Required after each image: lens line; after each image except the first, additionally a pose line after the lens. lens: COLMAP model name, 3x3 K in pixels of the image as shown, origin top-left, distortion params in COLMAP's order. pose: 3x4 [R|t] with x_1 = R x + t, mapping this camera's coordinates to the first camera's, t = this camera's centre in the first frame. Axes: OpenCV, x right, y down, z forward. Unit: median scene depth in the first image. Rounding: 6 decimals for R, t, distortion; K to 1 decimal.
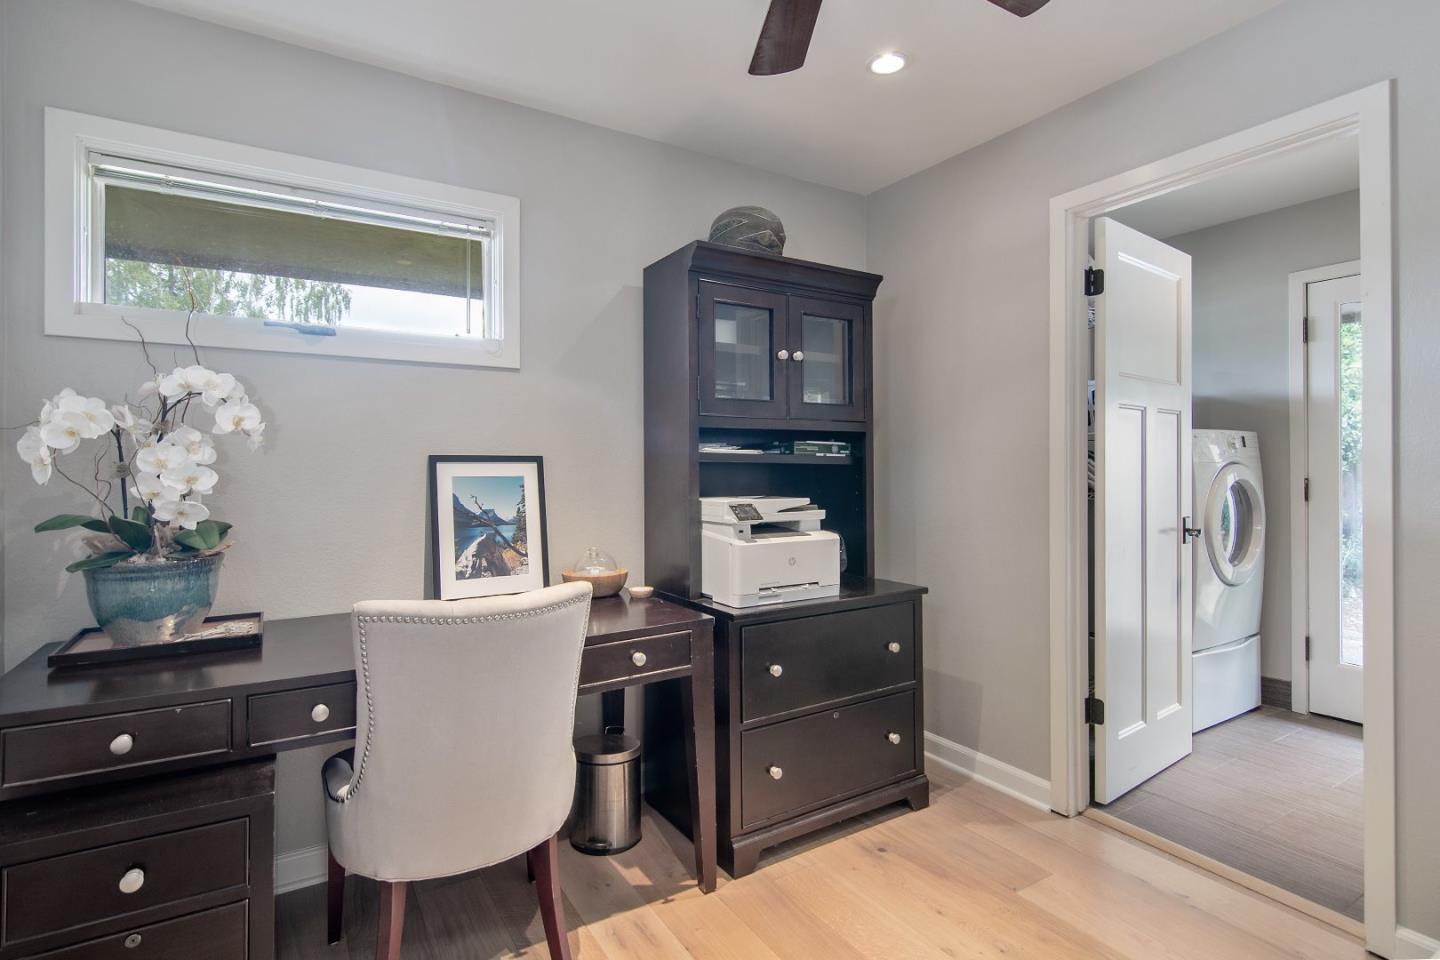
lens RADIAL K [[710.7, 0, 717.2], [0, 710.7, 471.5], [0, 0, 1]] dist [0.005204, -0.005993]
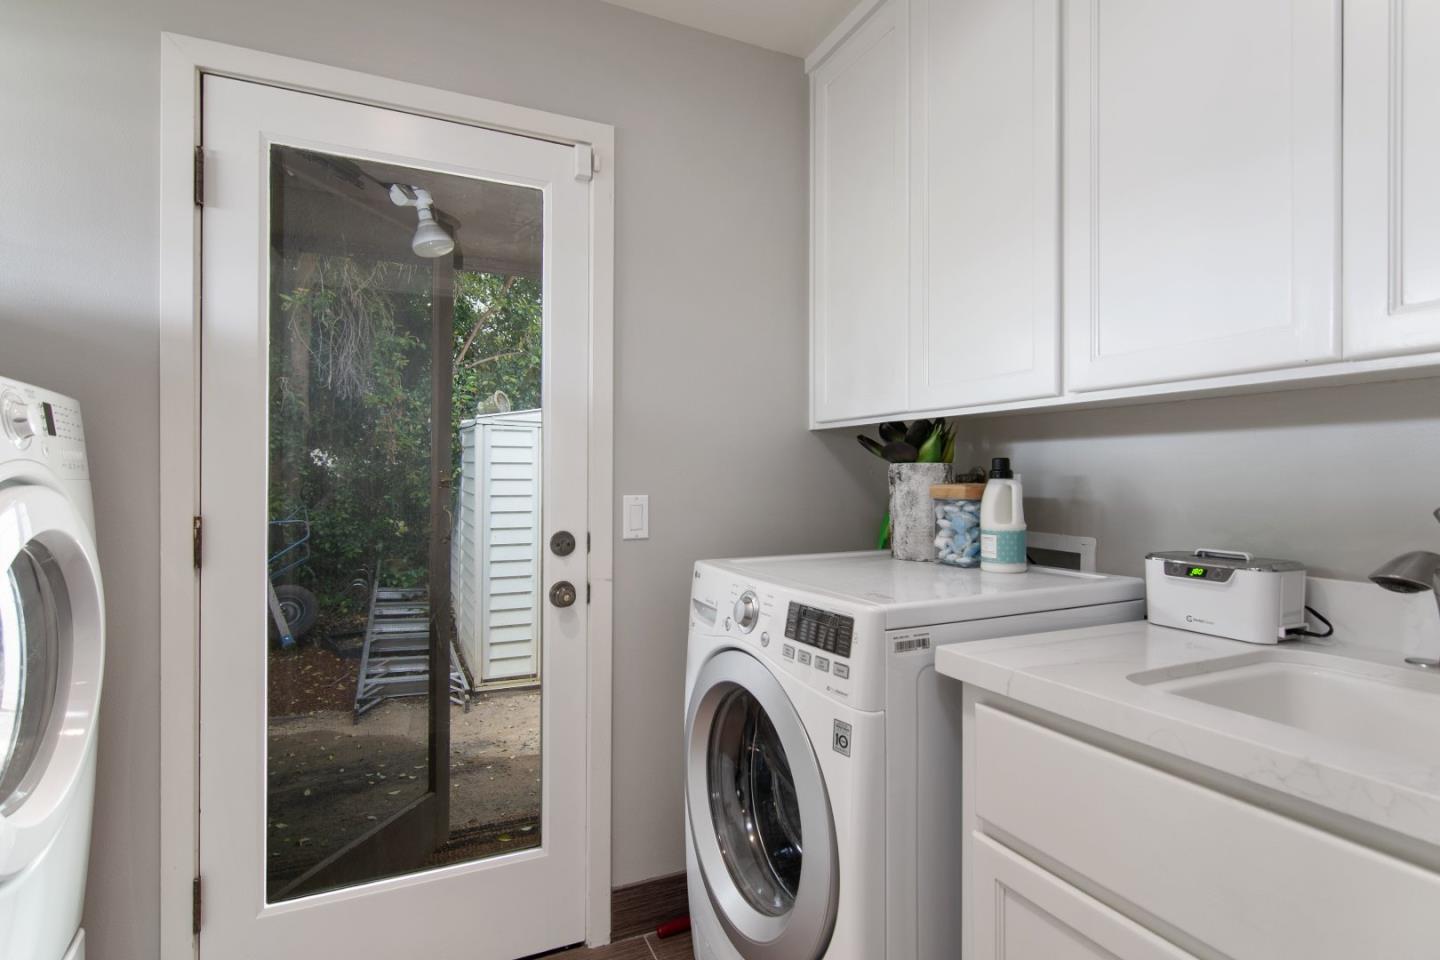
lens RADIAL K [[710.7, 0, 715.1], [0, 710.7, 477.8], [0, 0, 1]] dist [0.005204, -0.005993]
pose [[0.122708, 0.007742, 0.992413, 0.434569], [-0.001558, 0.999970, -0.007608, -0.011226], [-0.992442, -0.000612, 0.122716, 0.631793]]
